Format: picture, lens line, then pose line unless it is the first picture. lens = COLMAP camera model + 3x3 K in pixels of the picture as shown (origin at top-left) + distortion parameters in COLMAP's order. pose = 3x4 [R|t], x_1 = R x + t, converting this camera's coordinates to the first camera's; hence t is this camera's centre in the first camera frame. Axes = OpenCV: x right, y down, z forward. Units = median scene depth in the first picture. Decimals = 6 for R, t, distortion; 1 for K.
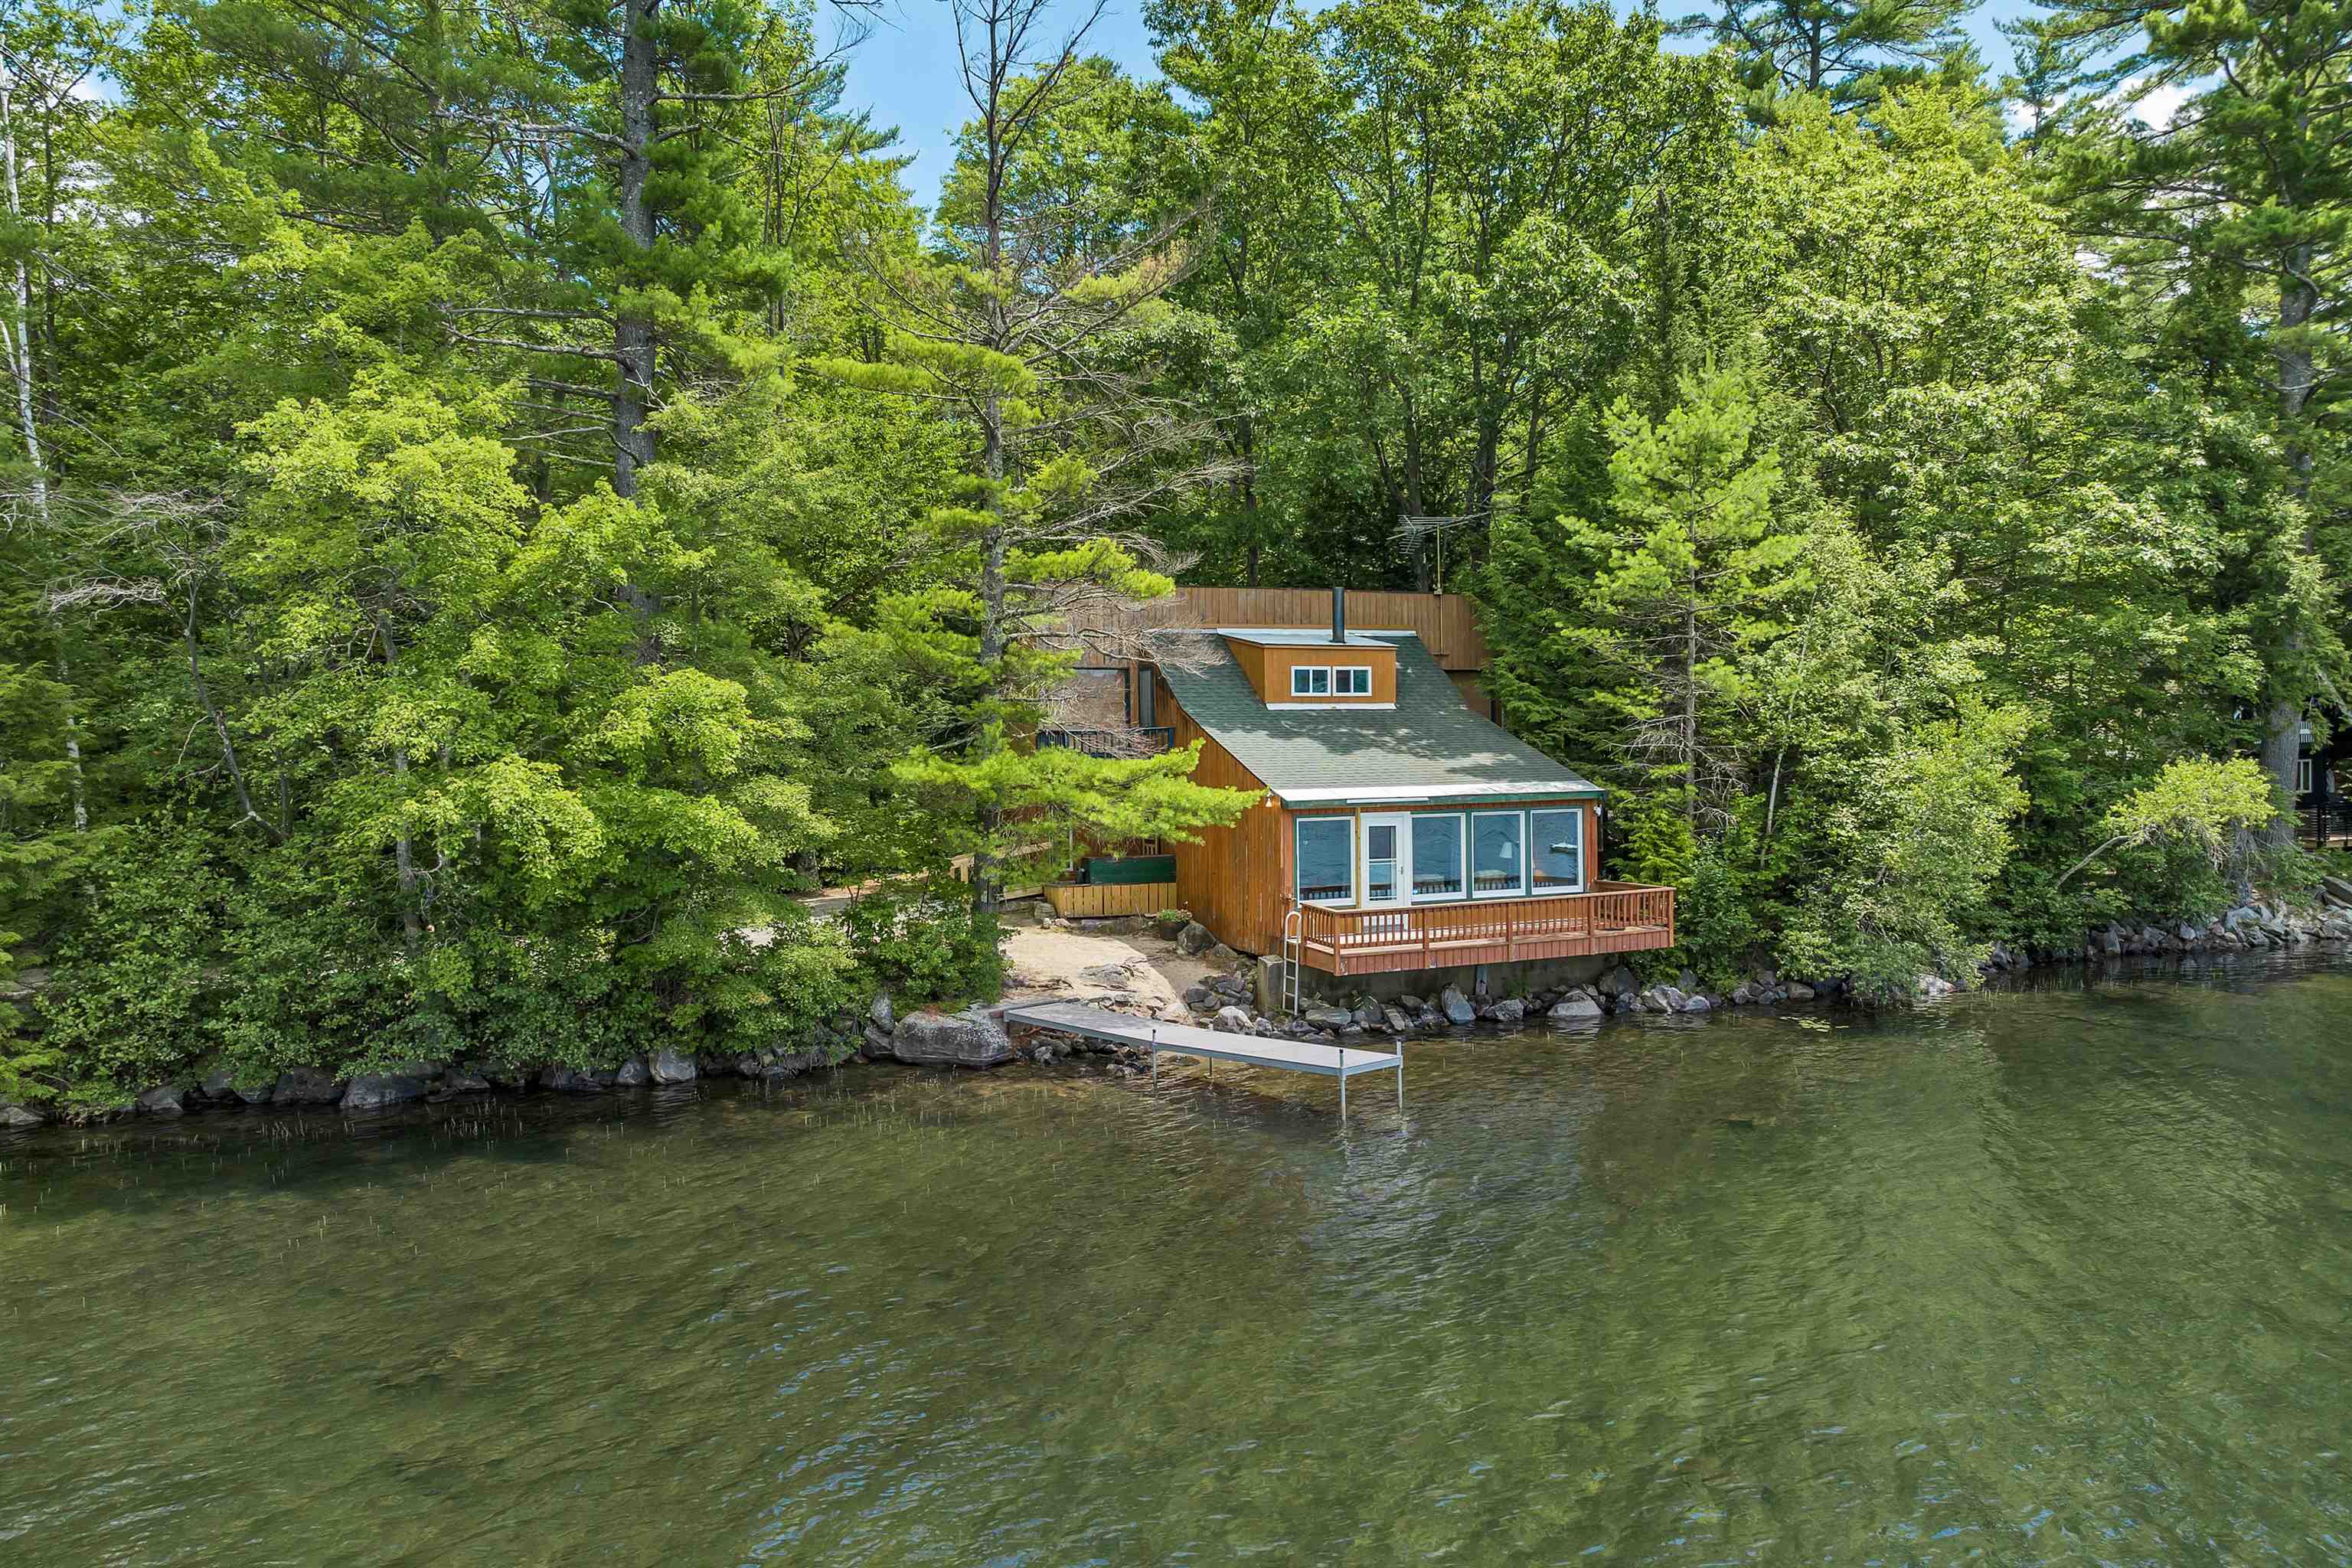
lens RADIAL K [[1684.9, 0, 1180.9], [0, 1684.9, 783.5], [0, 0, 1]] dist [-0.039832, 0.005418]
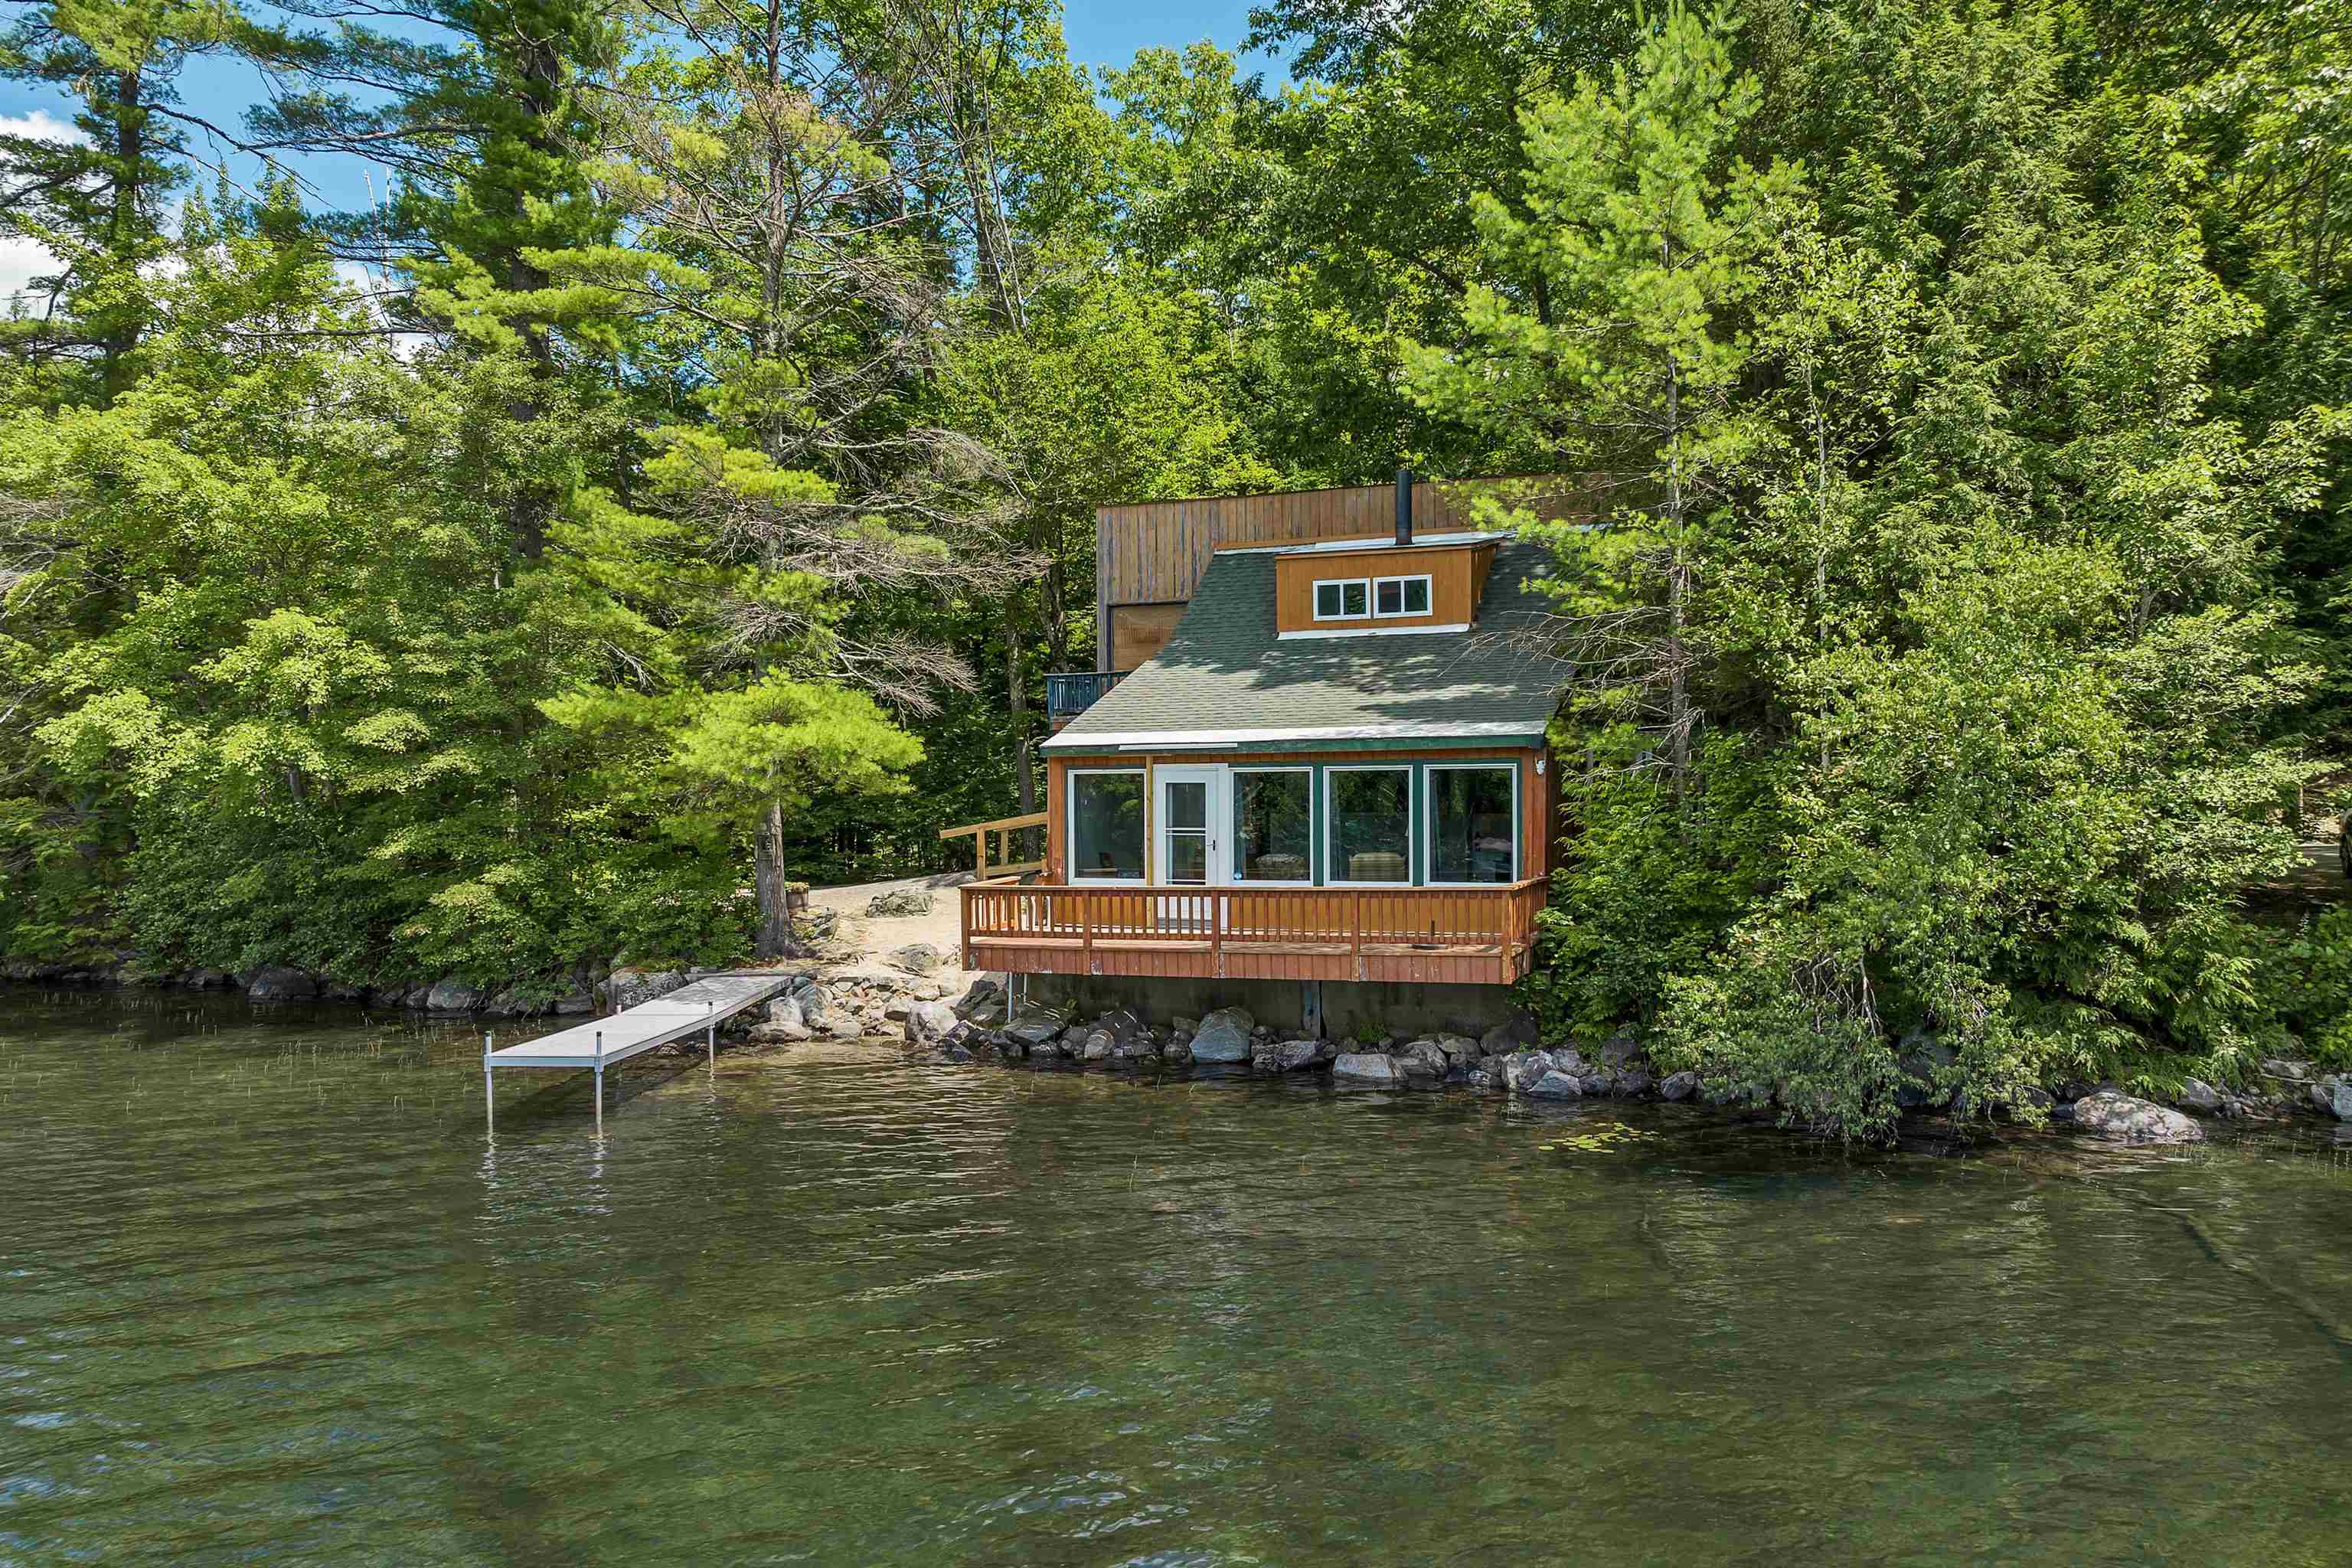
lens RADIAL K [[1684.9, 0, 1170.2], [0, 1684.9, 777.5], [0, 0, 1]] dist [-0.039832, 0.005418]
pose [[0.699560, 0.002313, -0.714570, 0.593989], [-0.015658, 0.999804, -0.012094, 0.029874], [0.714402, 0.019649, 0.699459, 0.455486]]
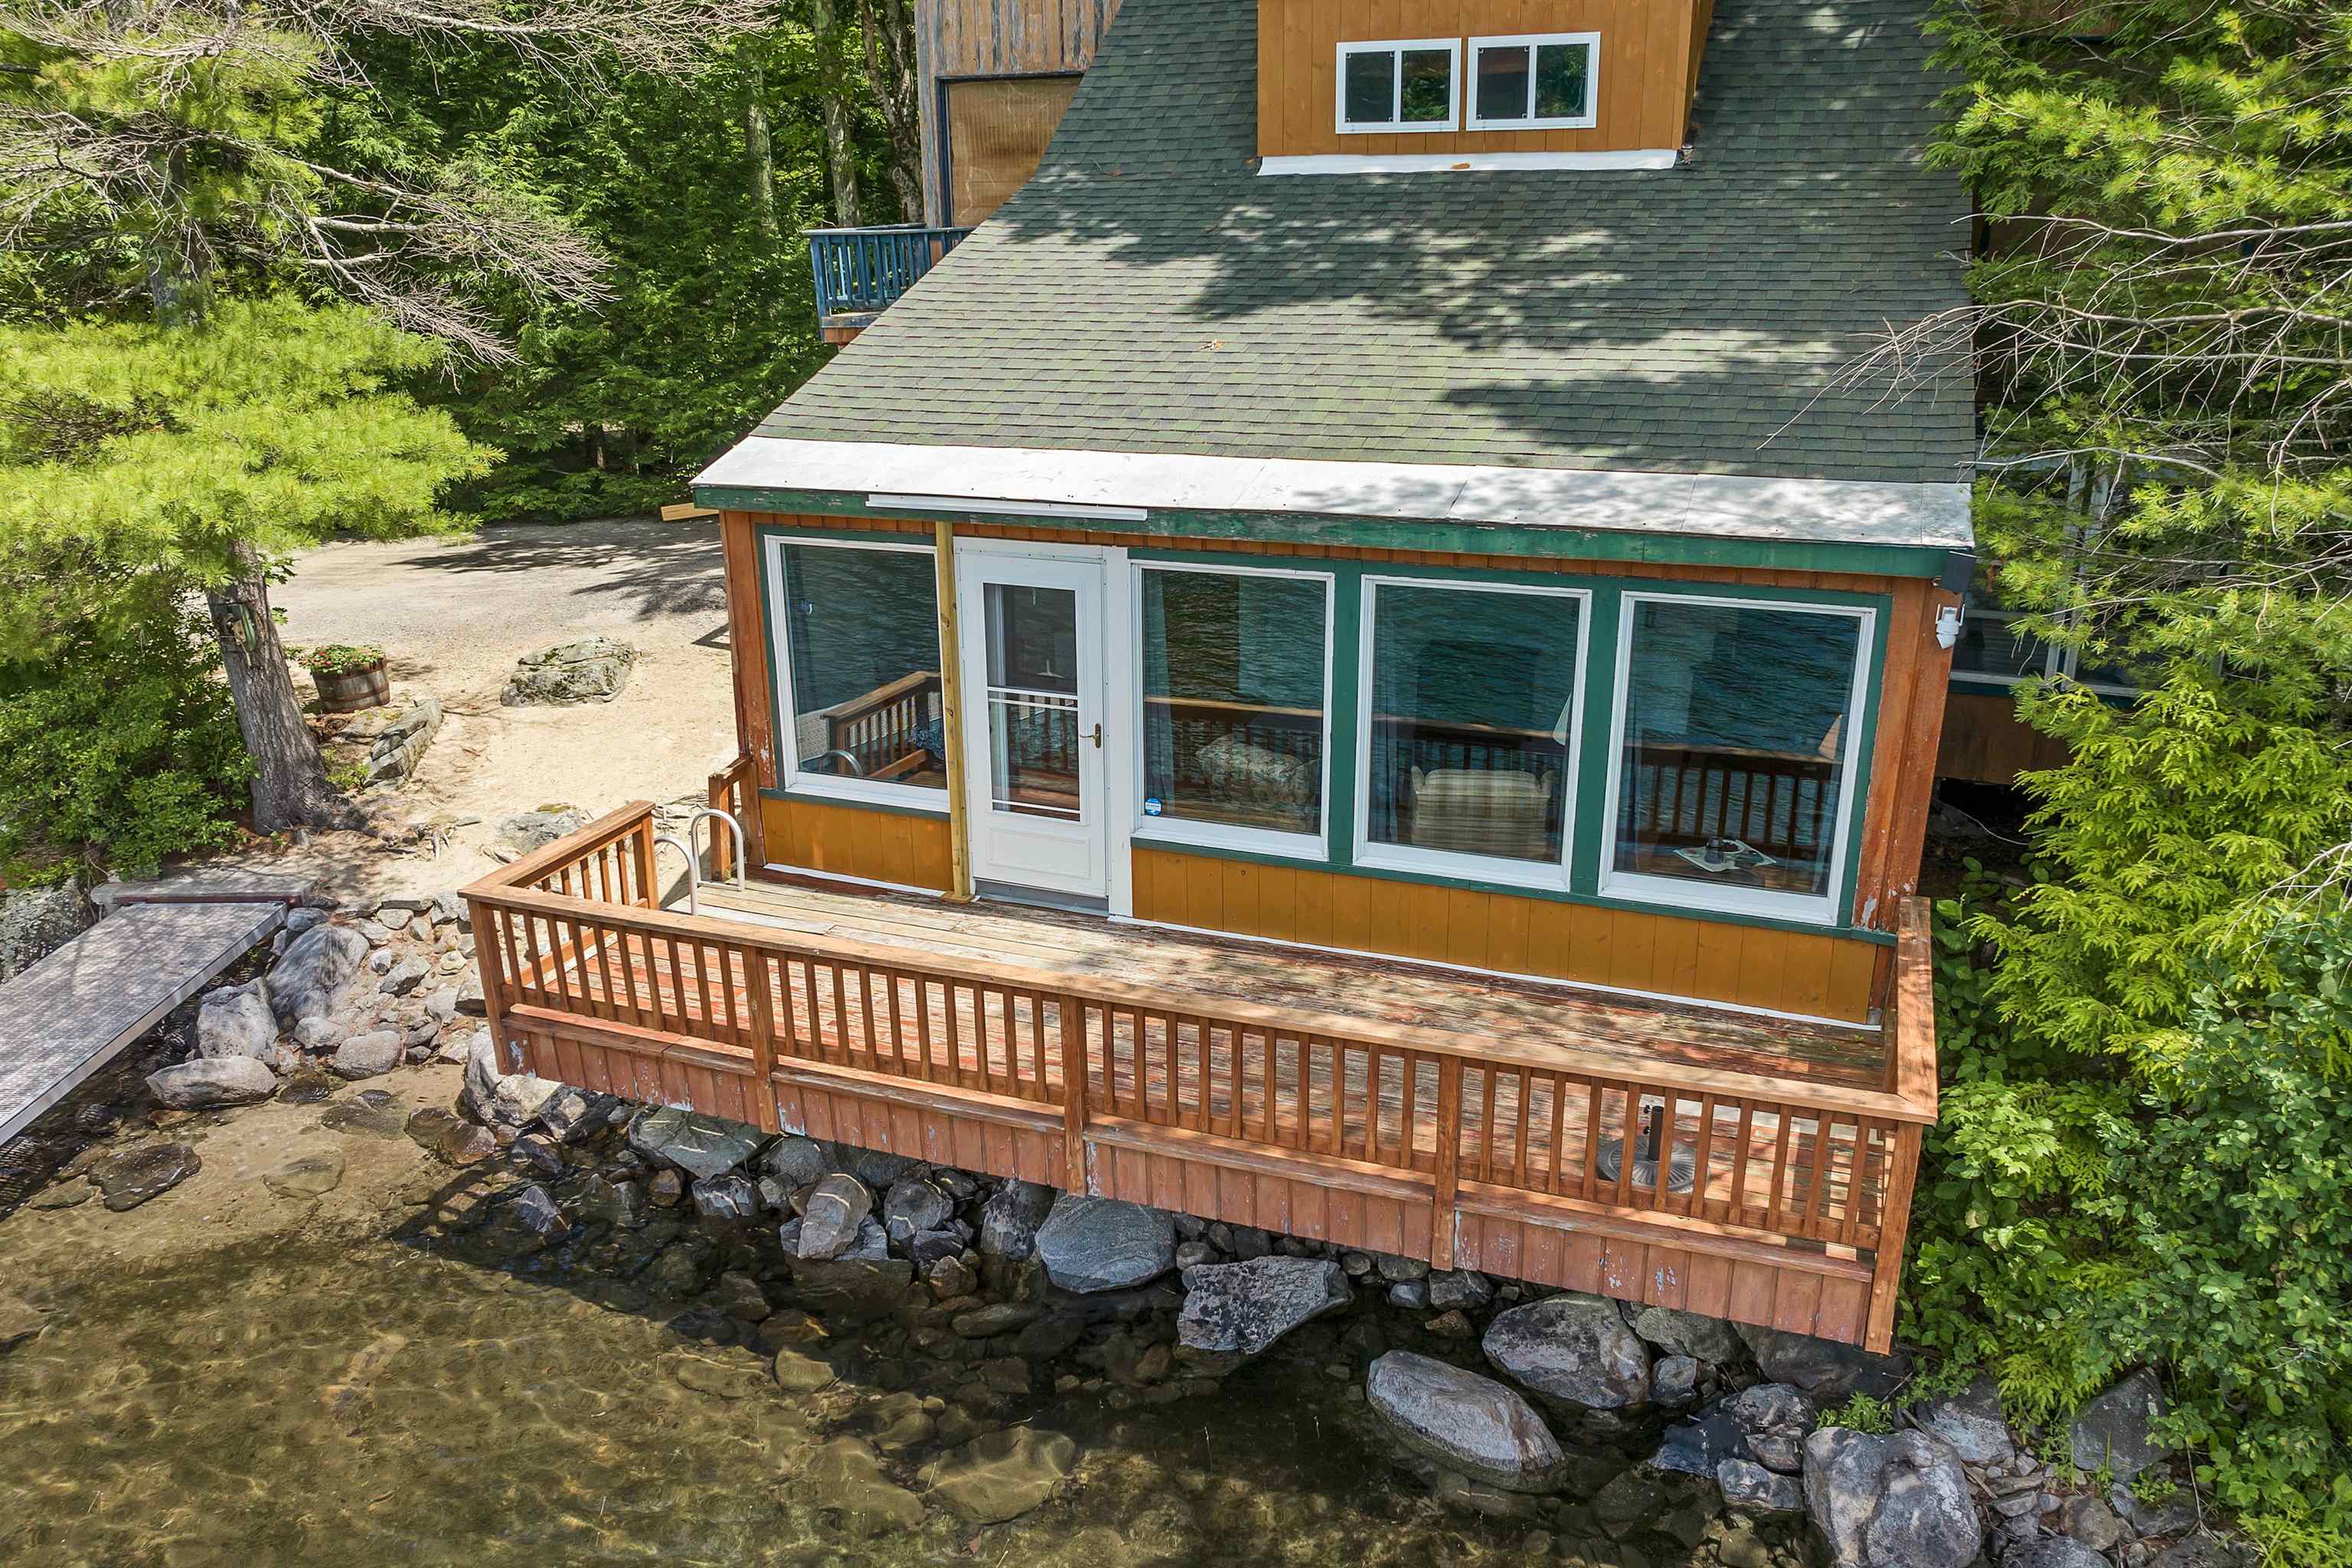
lens RADIAL K [[1684.9, 0, 1178.8], [0, 1684.9, 781.9], [0, 0, 1]] dist [-0.039832, 0.005418]
pose [[0.708566, 0.231478, -0.666597, 0.327976], [-0.014473, 0.949233, 0.314240, -0.034809], [0.705496, -0.213013, 0.675944, 0.753764]]
